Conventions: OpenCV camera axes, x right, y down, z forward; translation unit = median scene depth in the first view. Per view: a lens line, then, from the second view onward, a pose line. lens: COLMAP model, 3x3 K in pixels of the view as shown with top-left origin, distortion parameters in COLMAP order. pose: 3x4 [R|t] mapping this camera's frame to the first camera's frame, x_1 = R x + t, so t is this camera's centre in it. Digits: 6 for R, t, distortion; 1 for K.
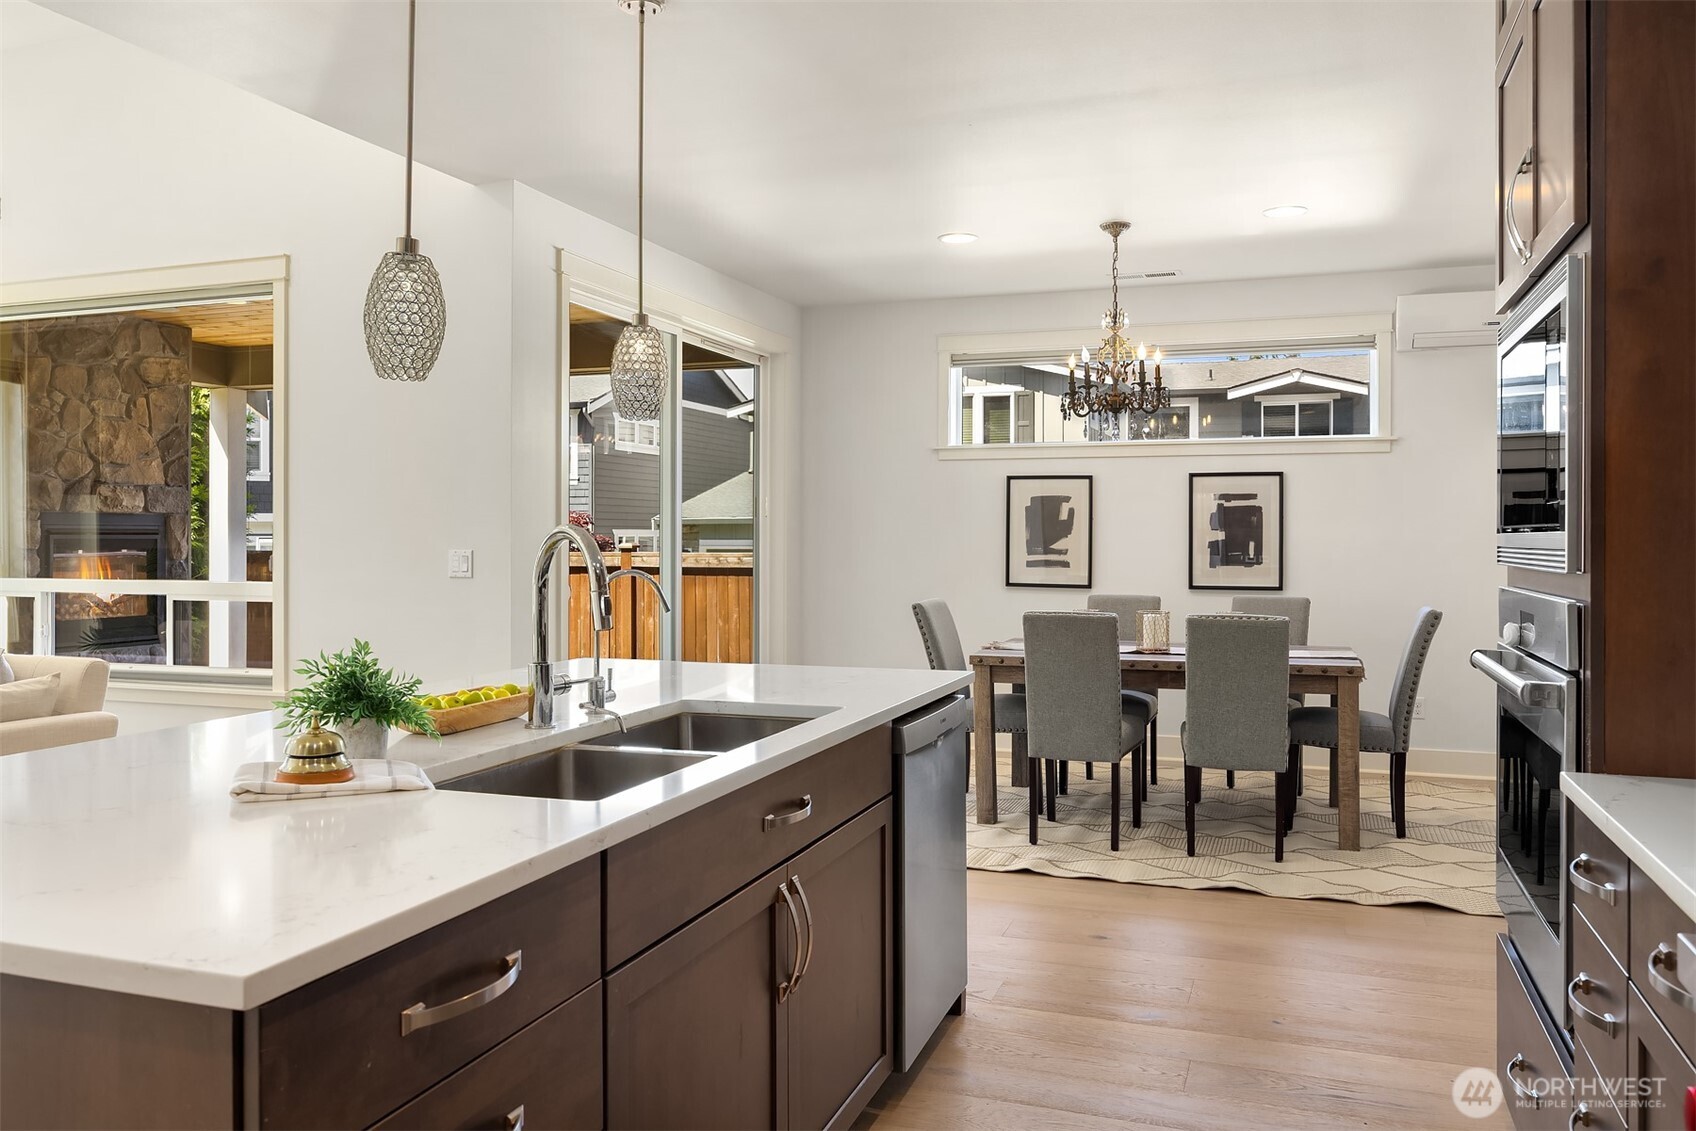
lens RADIAL K [[1267.9, 0, 850.6], [0, 1267.9, 533.3], [0, 0, 1]] dist [0.000491, 0.001133]
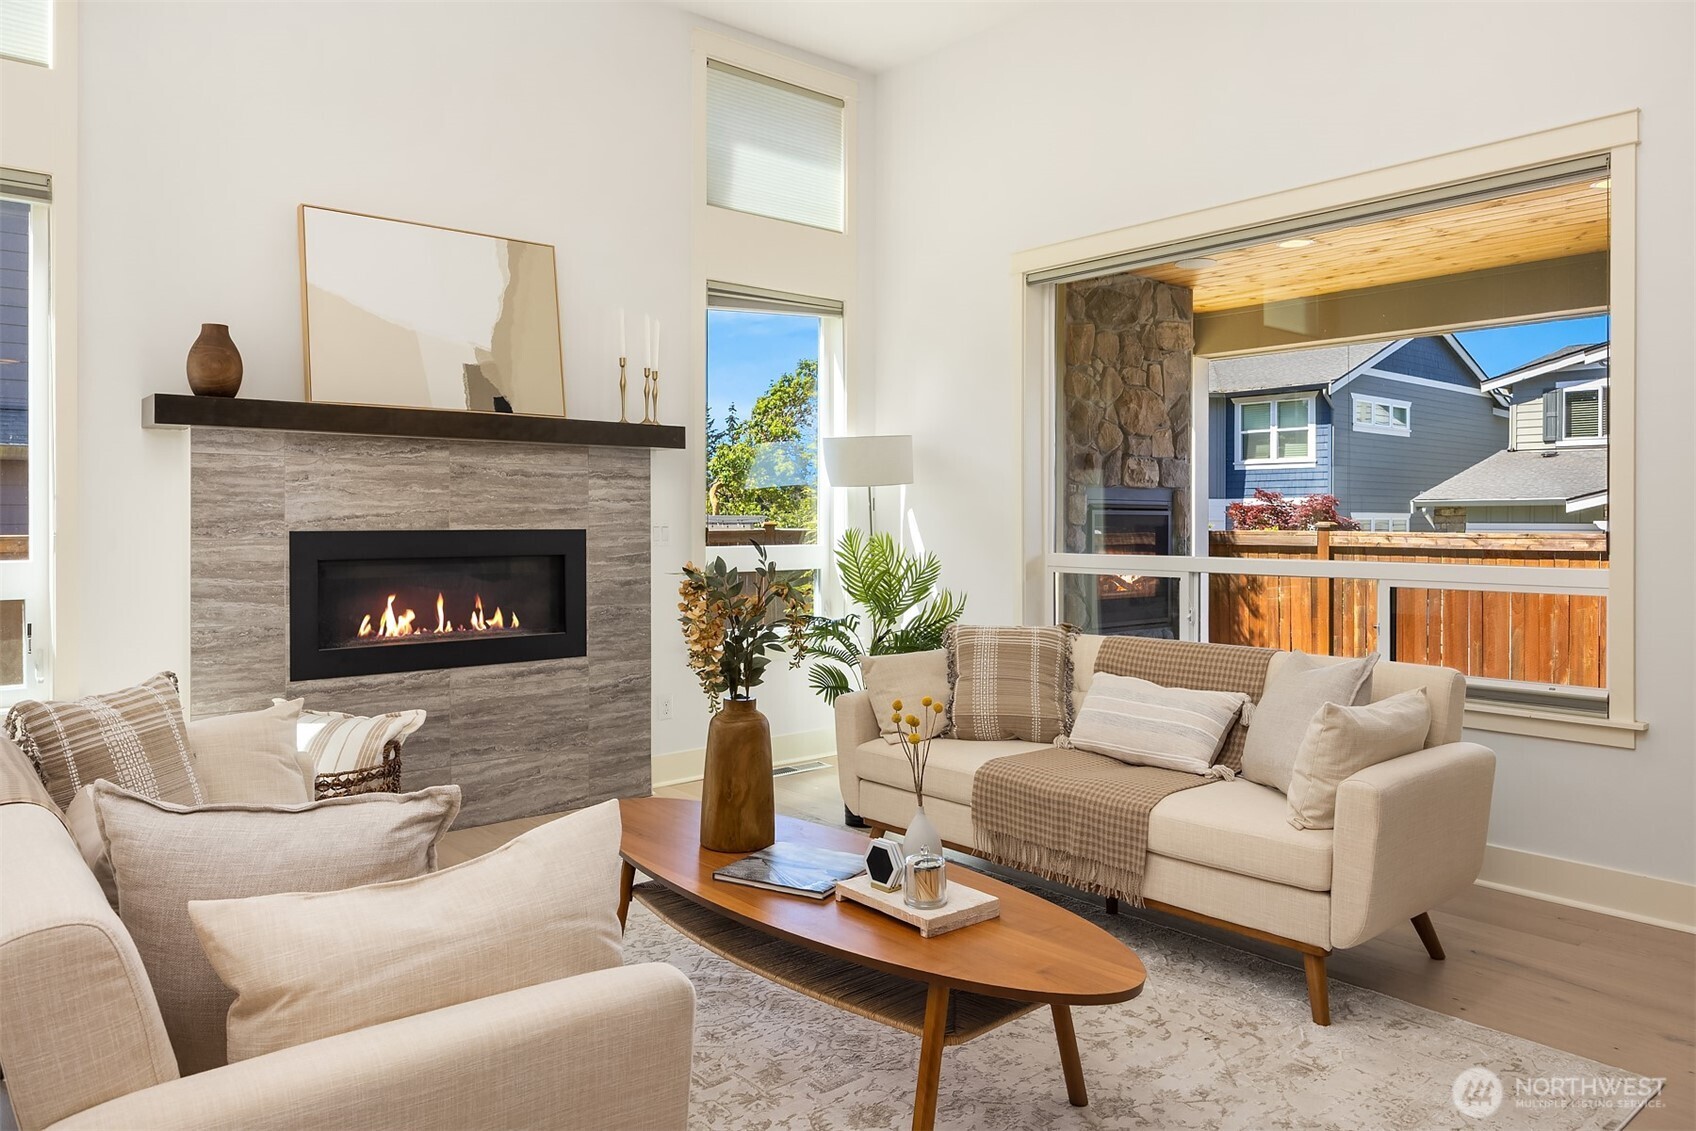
lens RADIAL K [[1144.4, 0, 848.0], [0, 1144.4, 527.1], [0, 0, 1]] dist [-0.003566, -0.002688]
pose [[0.868147, 0.005212, -0.496279, -0.374450], [-0.001406, 0.999967, 0.008041, 0.007720], [0.496305, -0.006283, 0.868126, 0.164722]]
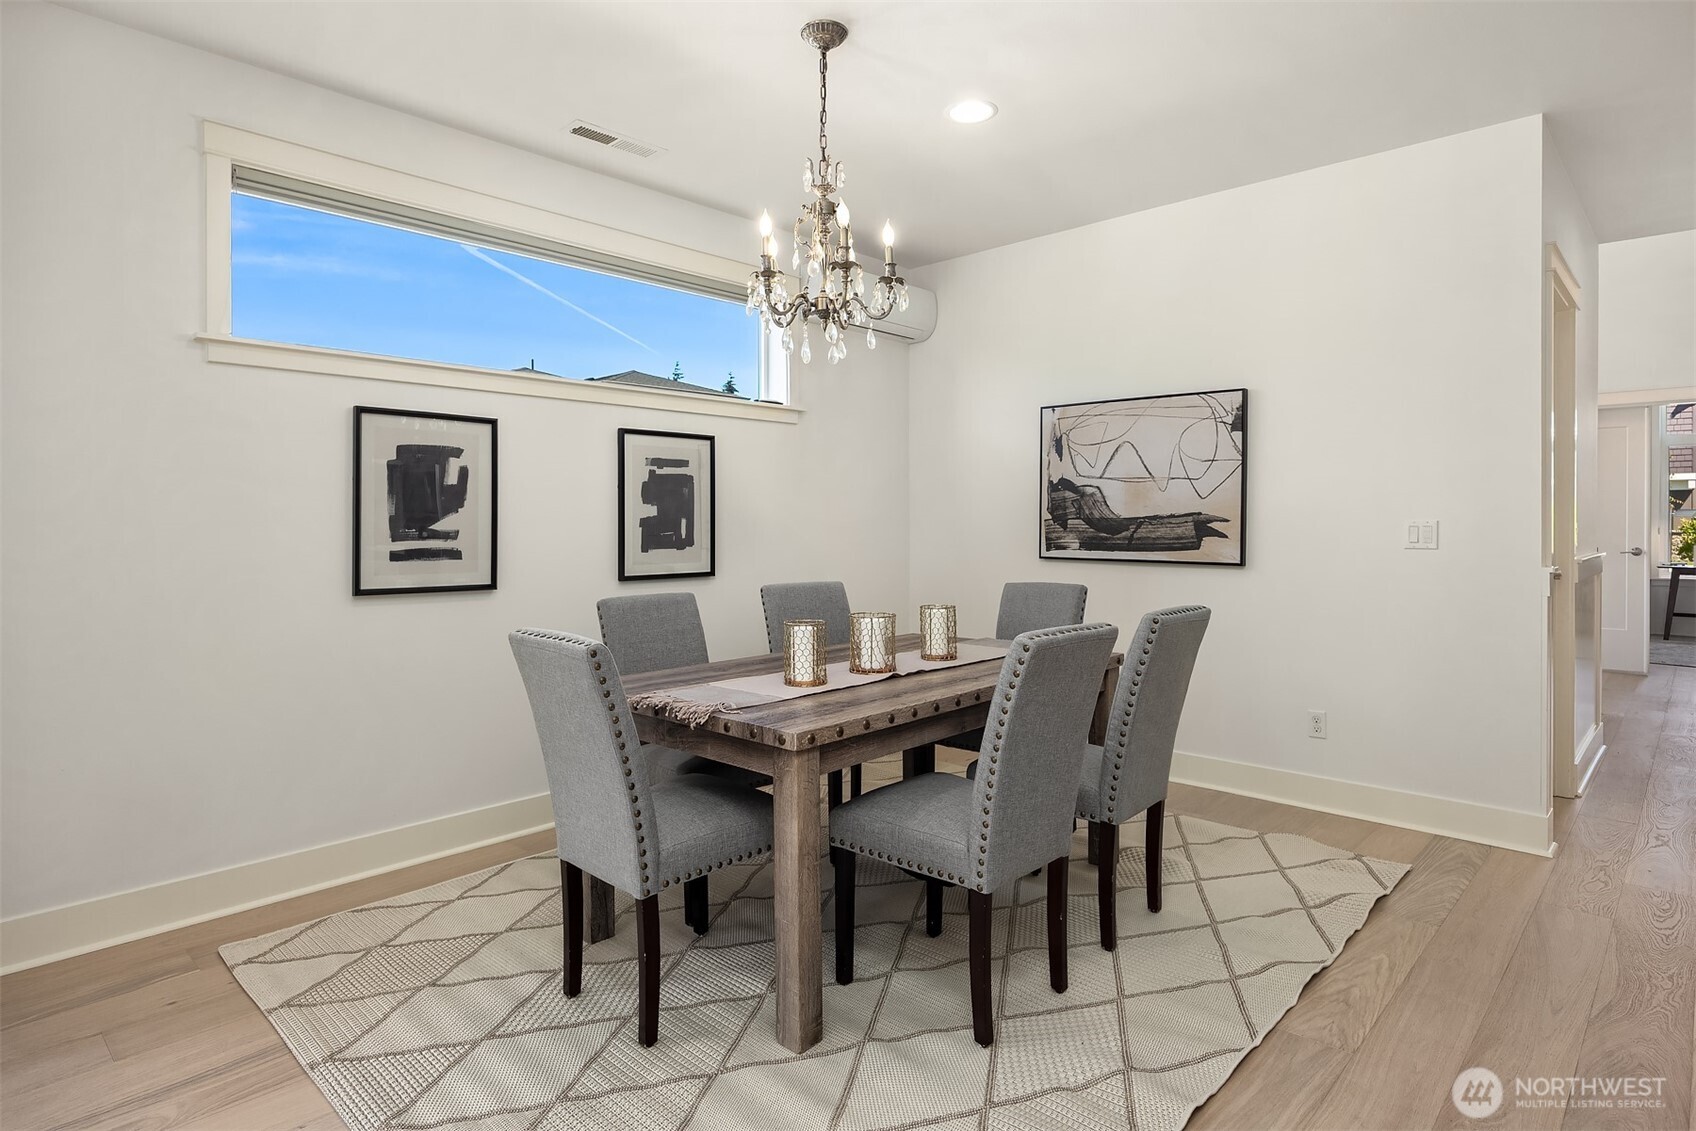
lens RADIAL K [[922.3, 0, 837.3], [0, 922.3, 531.2], [0, 0, 1]] dist [0.000188, 0.000735]
pose [[0.403876, -0.009951, 0.914760, -0.175807], [0.002568, 0.999949, 0.009744, 0.008642], [-0.914810, -0.001586, 0.403881, 0.628384]]
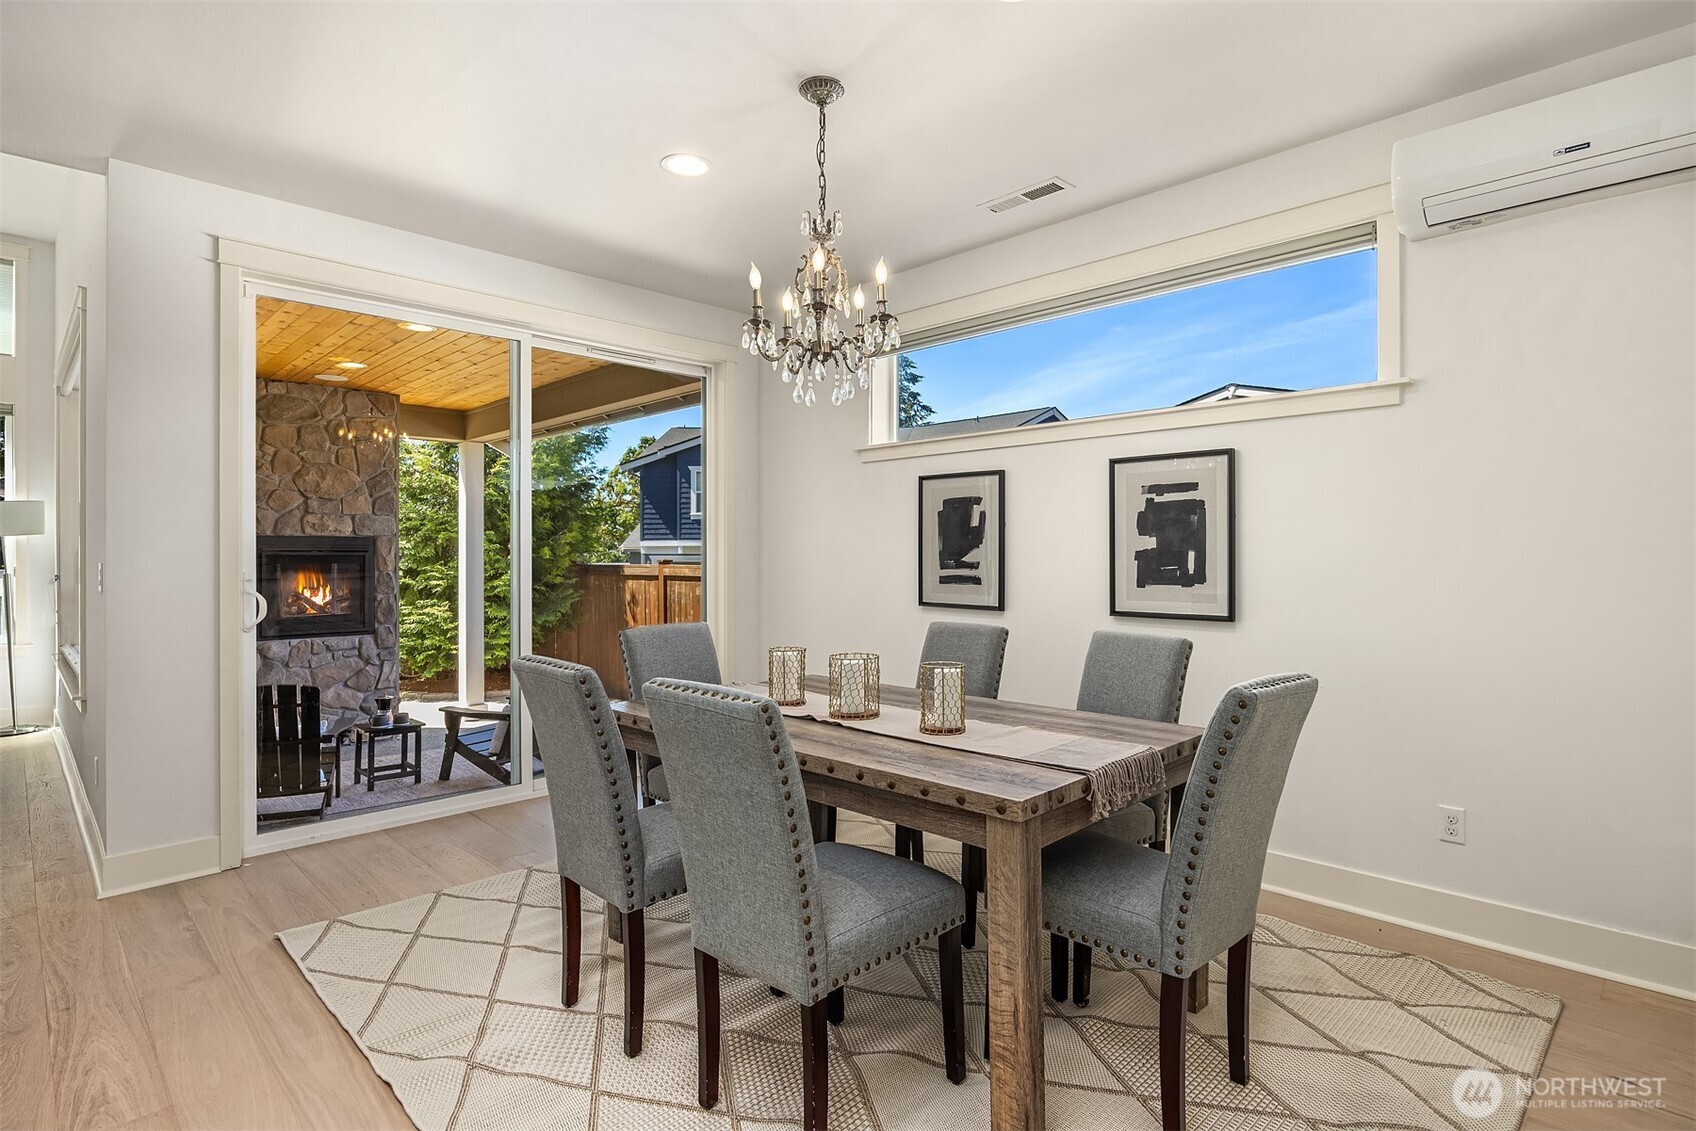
lens RADIAL K [[857.4, 0, 845.3], [0, 857.4, 547.8], [0, 0, 1]] dist [-0.005389, -0.000299]
pose [[0.903379, -0.007968, -0.428769, 0.325370], [0.005666, 0.999962, -0.006646, 0.006451], [0.428806, 0.003574, 0.903390, 0.460904]]
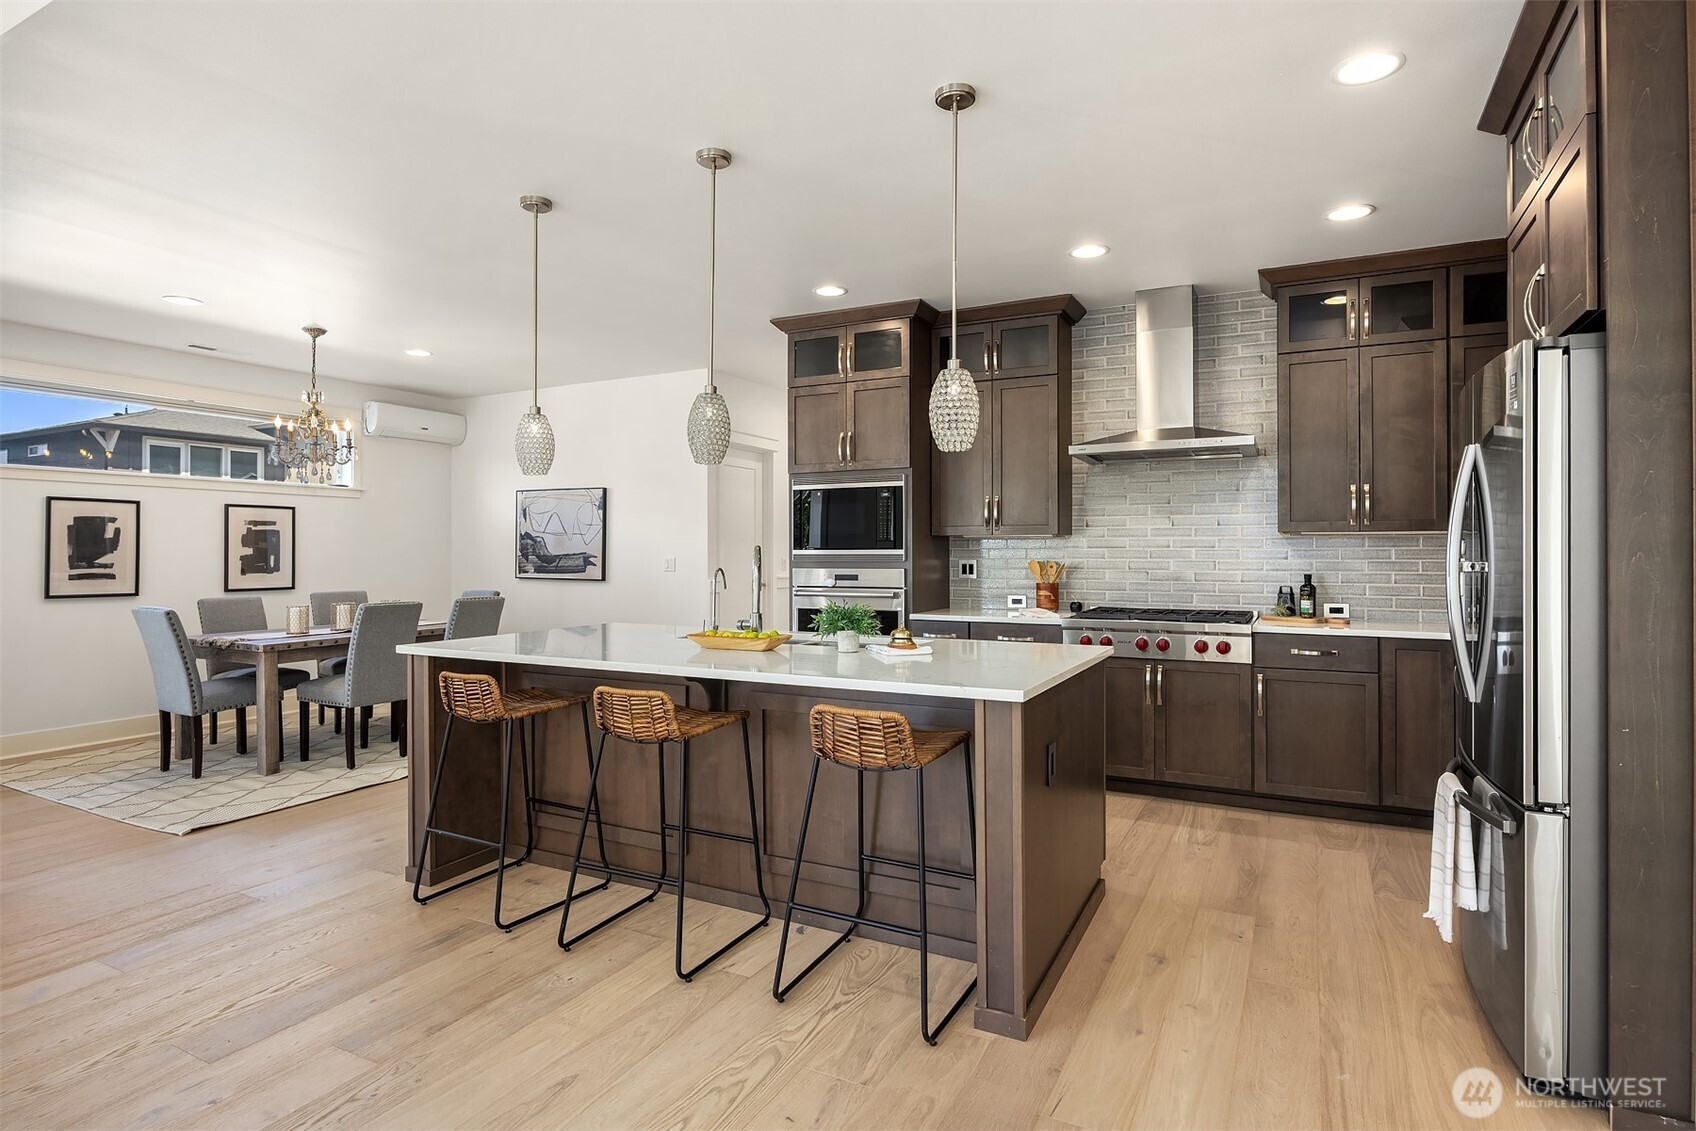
lens RADIAL K [[922.3, 0, 854.9], [0, 922.3, 547.7], [0, 0, 1]] dist [0.000188, 0.000735]
pose [[0.153715, 0.002537, 0.988112, -0.550002], [0.000665, 0.999996, -0.002671, 0.000986], [-0.988115, 0.001067, 0.153713, 0.199225]]
